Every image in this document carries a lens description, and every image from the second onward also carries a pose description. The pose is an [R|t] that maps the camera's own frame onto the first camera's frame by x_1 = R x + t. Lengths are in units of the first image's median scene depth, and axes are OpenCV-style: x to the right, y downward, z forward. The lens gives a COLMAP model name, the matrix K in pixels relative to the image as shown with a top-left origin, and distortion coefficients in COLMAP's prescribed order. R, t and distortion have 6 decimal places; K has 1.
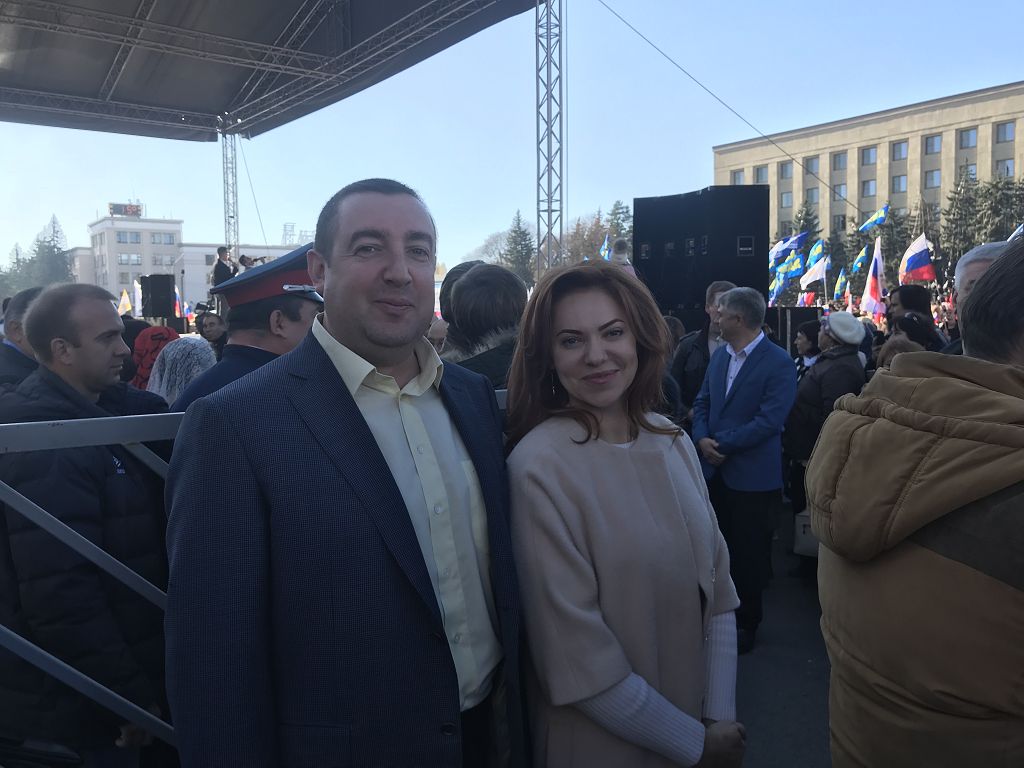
lens RADIAL K [[839.7, 0, 512.2], [0, 839.7, 382.3], [0, 0, 1]] dist [0.044840, -0.033609]
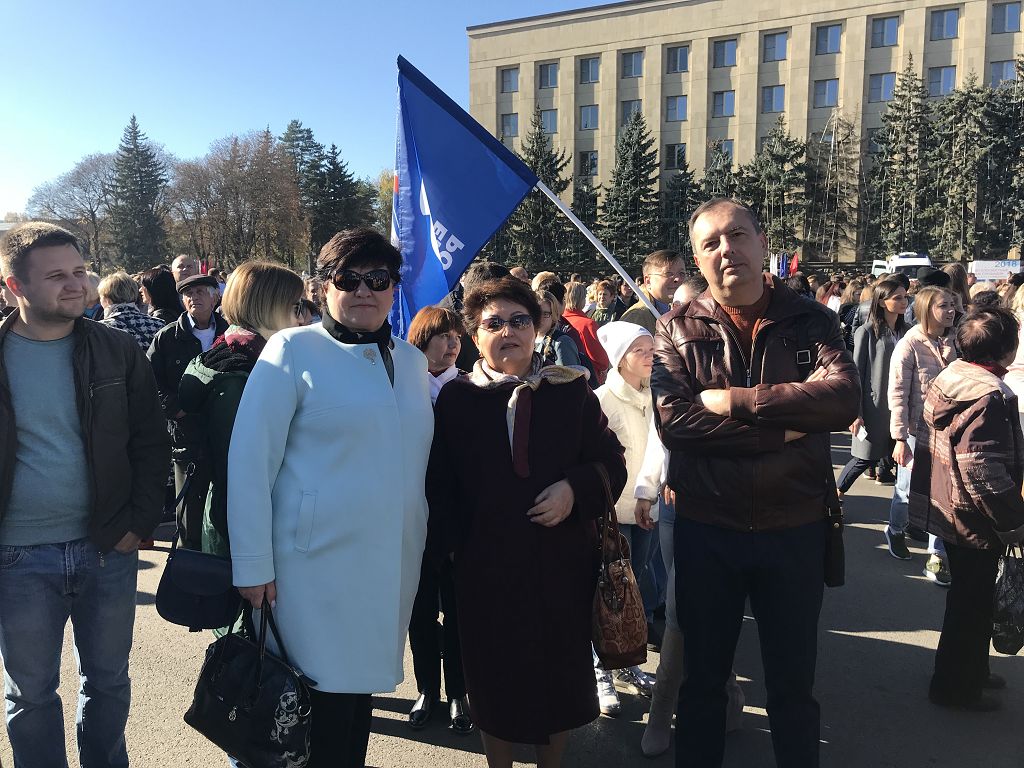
lens RADIAL K [[839.7, 0, 503.1], [0, 839.7, 386.2], [0, 0, 1]] dist [0.044840, -0.033609]
pose [[0.916693, -0.020618, 0.399059, 0.004071], [0.006599, 0.999313, 0.036473, -0.028932], [-0.399537, -0.030801, 0.916200, 0.349524]]
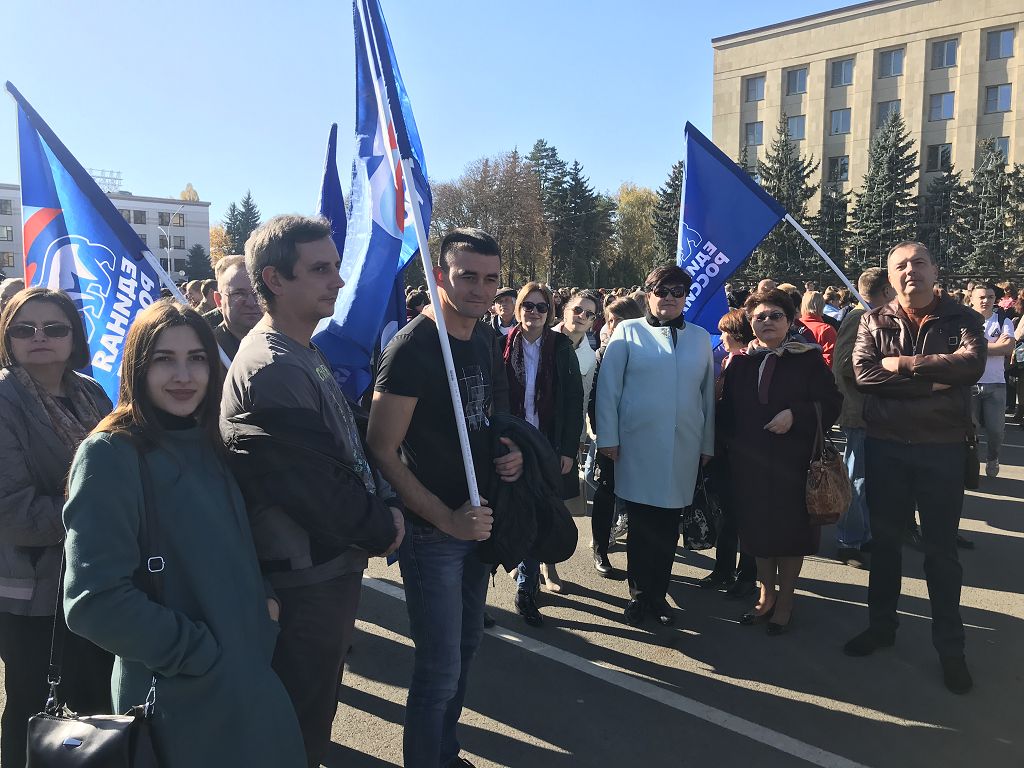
lens RADIAL K [[839.7, 0, 506.8], [0, 839.7, 376.3], [0, 0, 1]] dist [0.044840, -0.033609]
pose [[0.989890, 0.012813, 0.141258, -0.001265], [-0.014879, 0.999797, 0.013585, -0.027850], [-0.141055, -0.015549, 0.989880, 0.338311]]
